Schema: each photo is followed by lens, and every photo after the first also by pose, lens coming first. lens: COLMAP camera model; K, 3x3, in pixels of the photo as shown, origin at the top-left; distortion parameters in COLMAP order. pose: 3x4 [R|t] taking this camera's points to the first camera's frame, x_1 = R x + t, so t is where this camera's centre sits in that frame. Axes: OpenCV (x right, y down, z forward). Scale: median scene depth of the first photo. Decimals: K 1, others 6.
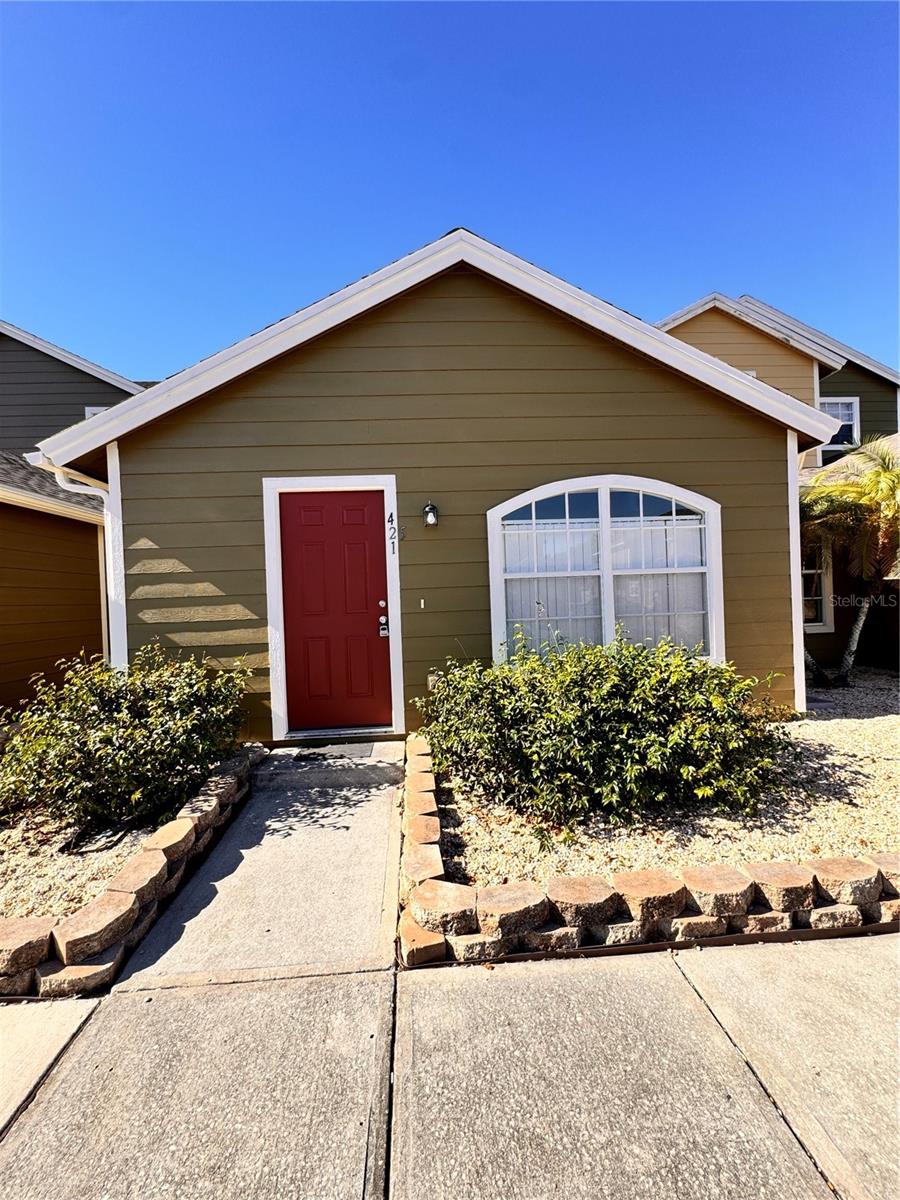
lens RADIAL K [[479.8, 0, 450.7], [0, 479.8, 600.9], [0, 0, 1]] dist [-0.005925, 0.001012]
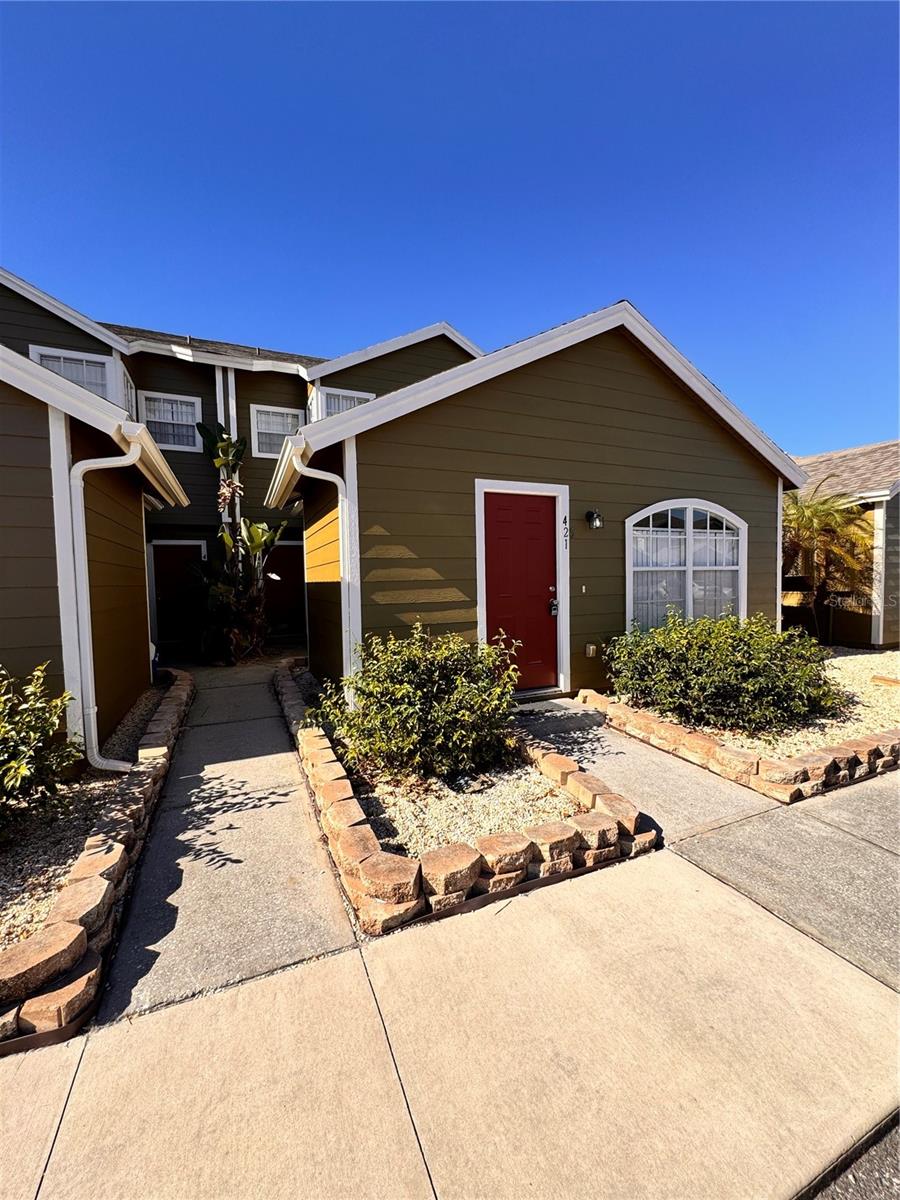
lens RADIAL K [[479.8, 0, 451.9], [0, 479.8, 599.2], [0, 0, 1]] dist [-0.005925, 0.001012]
pose [[0.936293, 0.004521, 0.351190, -0.863214], [-0.011850, 0.999754, 0.018724, 0.013481], [-0.351019, -0.021693, 0.936117, -0.069954]]
